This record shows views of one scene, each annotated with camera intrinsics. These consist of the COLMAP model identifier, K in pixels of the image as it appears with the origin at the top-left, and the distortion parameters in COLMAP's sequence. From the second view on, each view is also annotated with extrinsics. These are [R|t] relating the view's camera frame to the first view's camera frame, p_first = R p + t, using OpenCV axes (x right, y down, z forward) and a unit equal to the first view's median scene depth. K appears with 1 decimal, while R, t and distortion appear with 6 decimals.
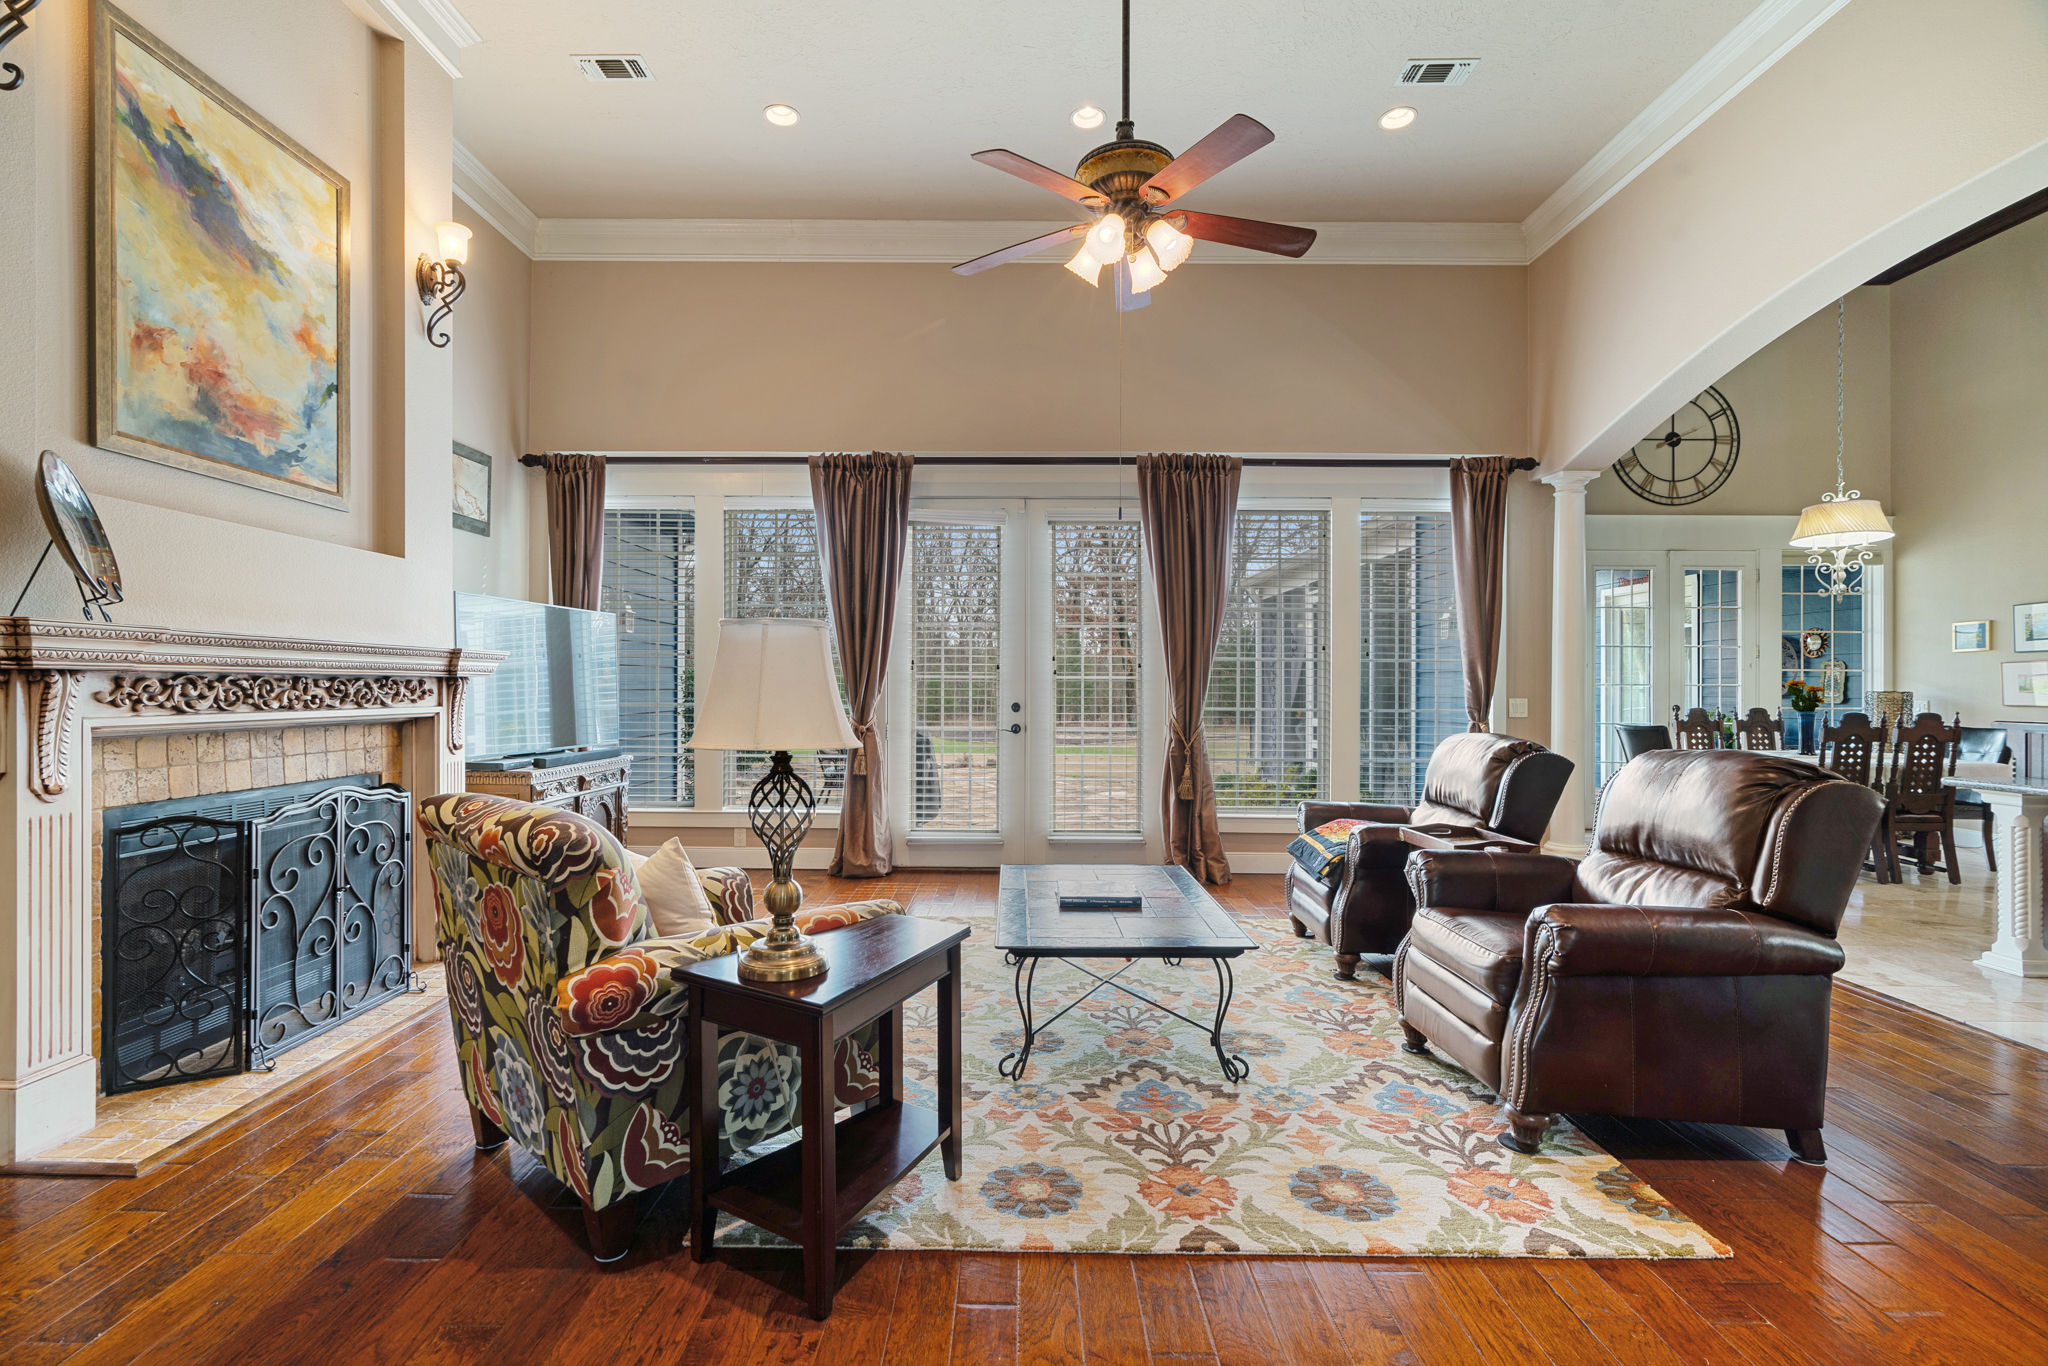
lens RADIAL K [[937.3, 0, 1024.5], [0, 937.3, 677.2], [0, 0, 1]] dist [-0.004911, 0.000517]
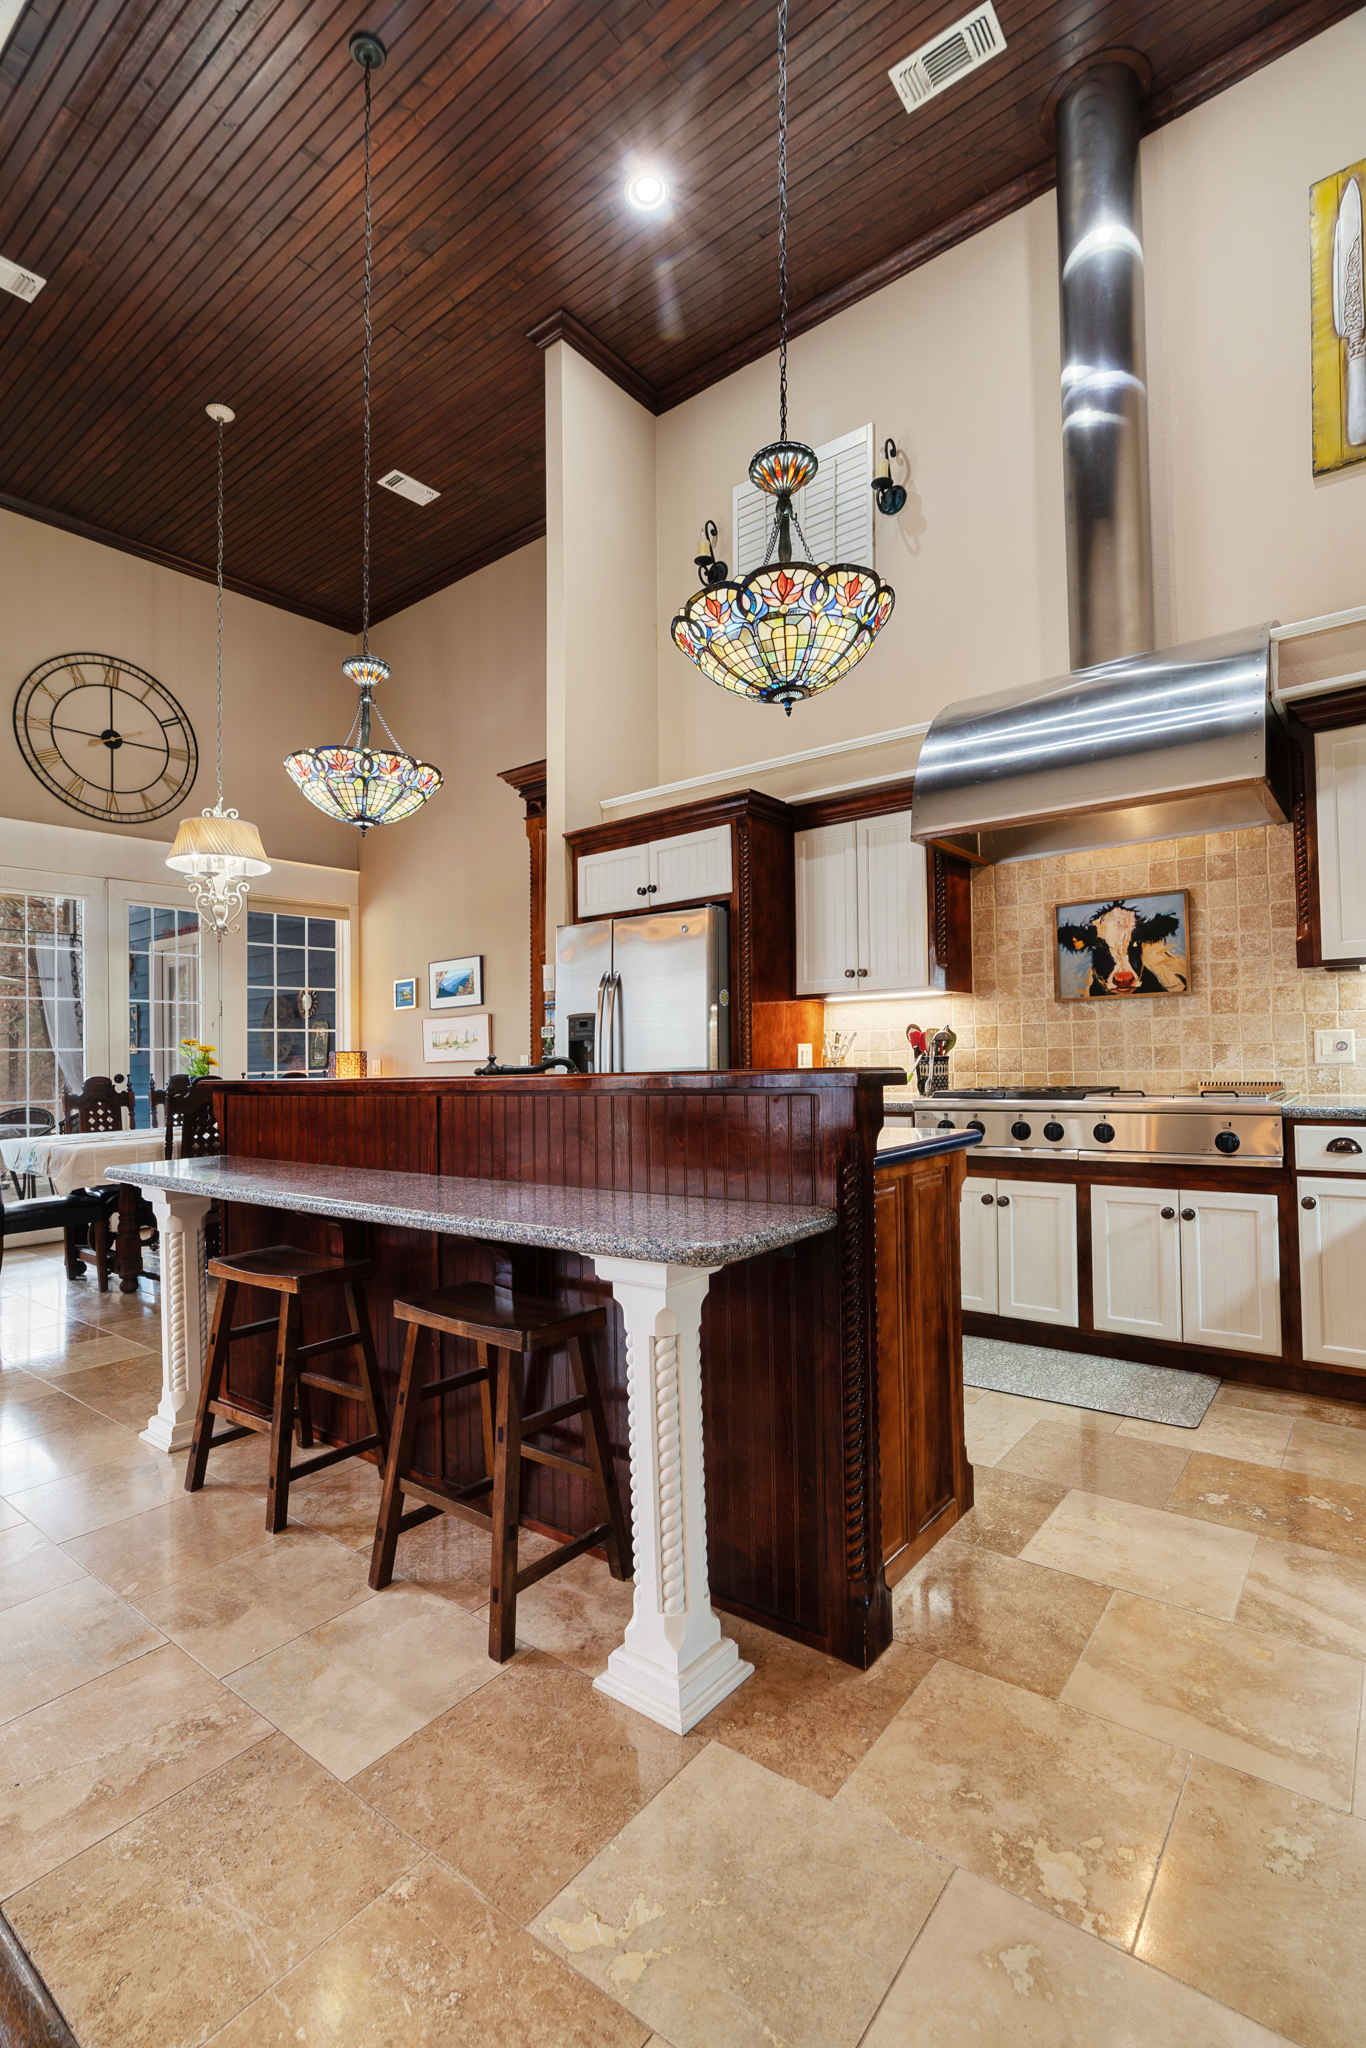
lens RADIAL K [[937.3, 0, 685.1], [0, 937.3, 1031.0], [0, 0, 1]] dist [-0.004911, 0.000517]
pose [[0.617250, -0.003038, 0.786761, 0.368686], [0.016973, 0.999811, -0.009455, 0.009425], [-0.786584, 0.019190, 0.617185, 0.131482]]
